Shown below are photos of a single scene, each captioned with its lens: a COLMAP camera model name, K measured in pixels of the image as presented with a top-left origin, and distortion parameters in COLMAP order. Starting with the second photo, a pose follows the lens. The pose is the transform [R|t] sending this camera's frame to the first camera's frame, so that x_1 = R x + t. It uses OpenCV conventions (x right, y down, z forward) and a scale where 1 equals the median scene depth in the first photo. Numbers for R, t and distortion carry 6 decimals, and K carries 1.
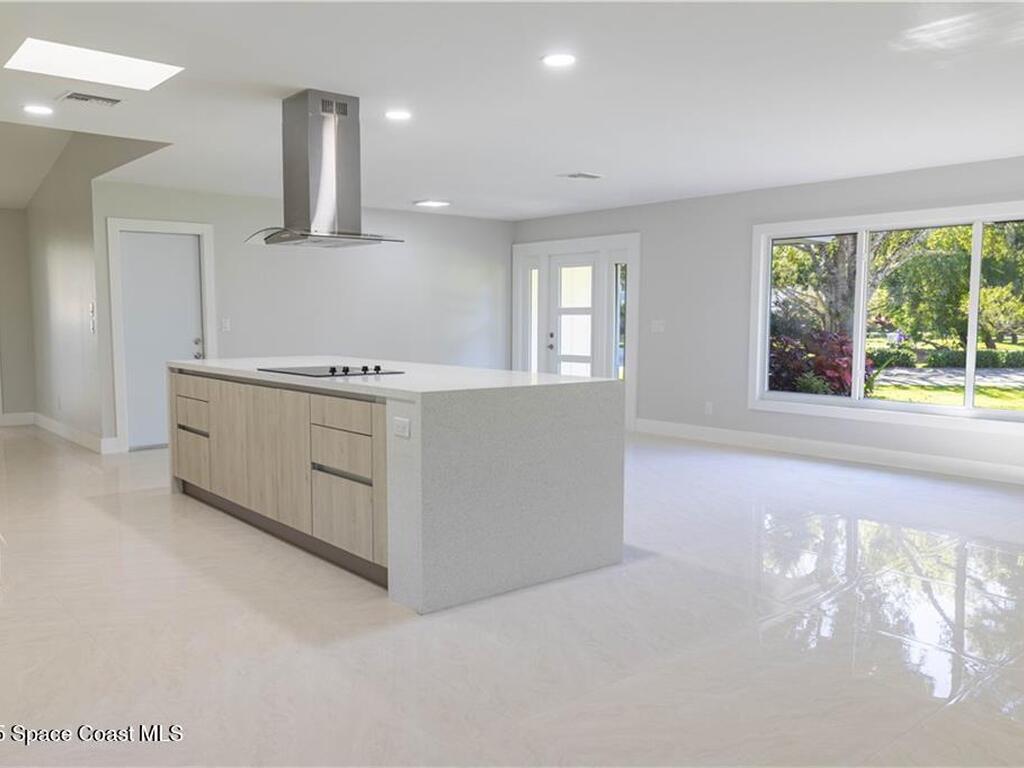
lens RADIAL K [[838.4, 0, 514.5], [0, 838.4, 392.6], [0, 0, 1]] dist [0.000019, 0.003059]
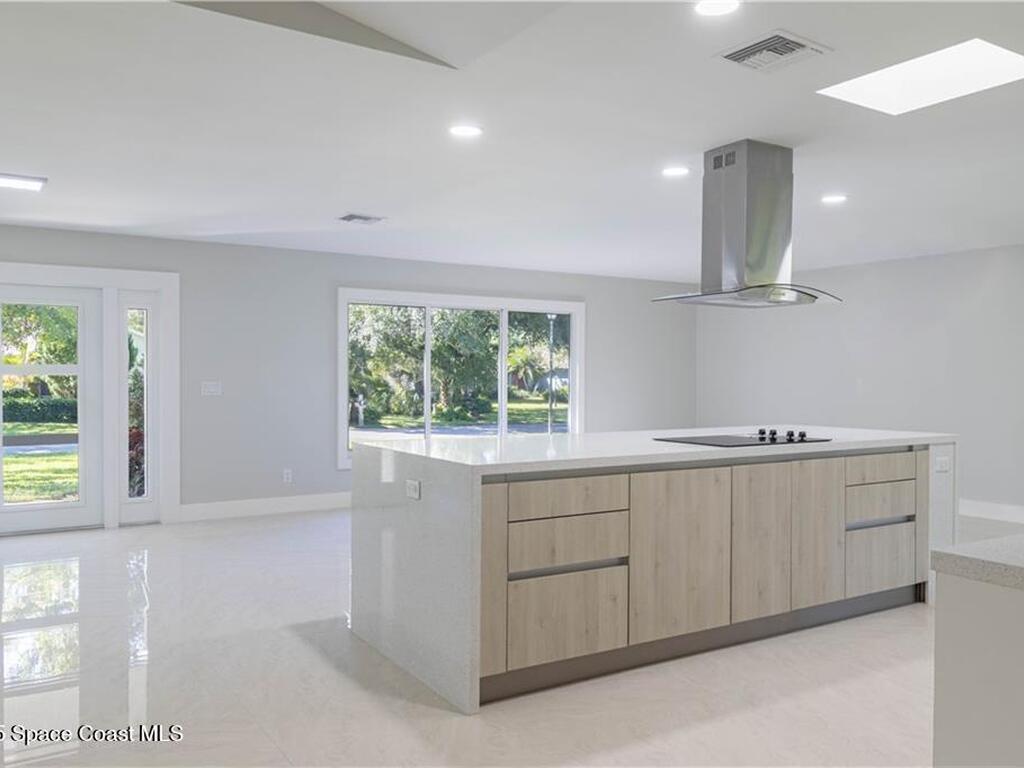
lens RADIAL K [[838.4, 0, 514.5], [0, 838.4, 392.6], [0, 0, 1]] dist [0.000019, 0.003059]
pose [[0.141463, -0.021100, 0.989719, -1.288313], [0.085783, 0.996273, 0.008979, -0.118522], [-0.986220, 0.083631, 0.142746, 1.223899]]
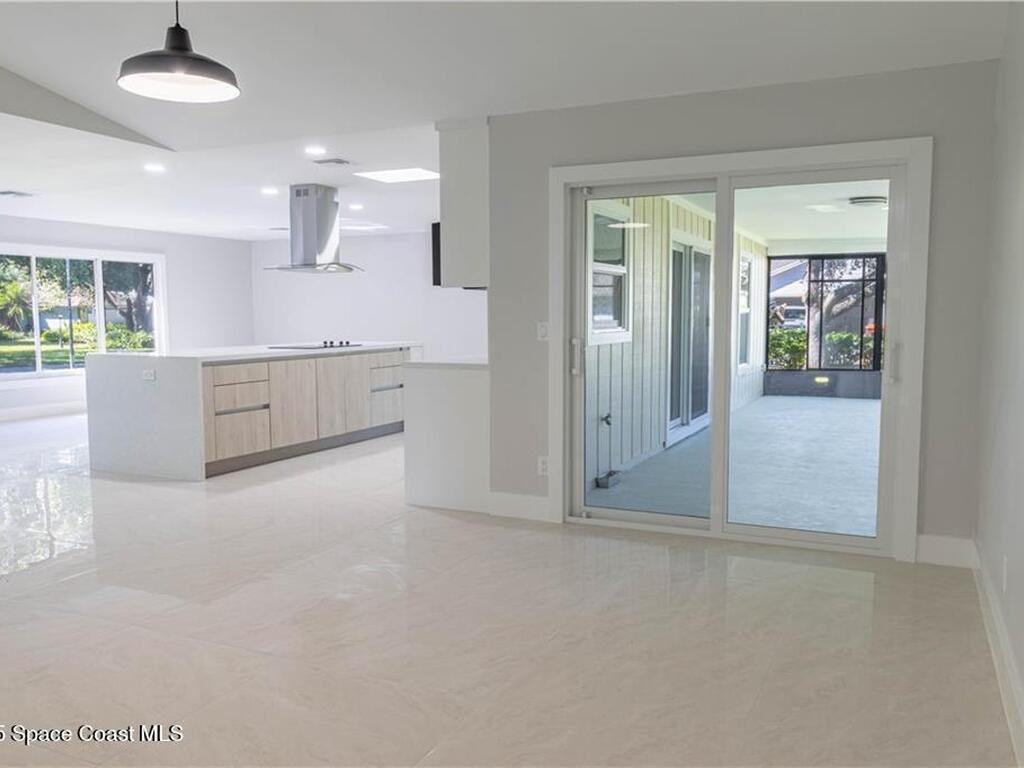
lens RADIAL K [[838.4, 0, 514.5], [0, 838.4, 392.6], [0, 0, 1]] dist [0.000019, 0.003059]
pose [[-0.412175, -0.086133, 0.907024, -2.119174], [0.087565, 0.987168, 0.133536, -0.137107], [-0.906887, 0.134464, -0.399343, 1.458782]]
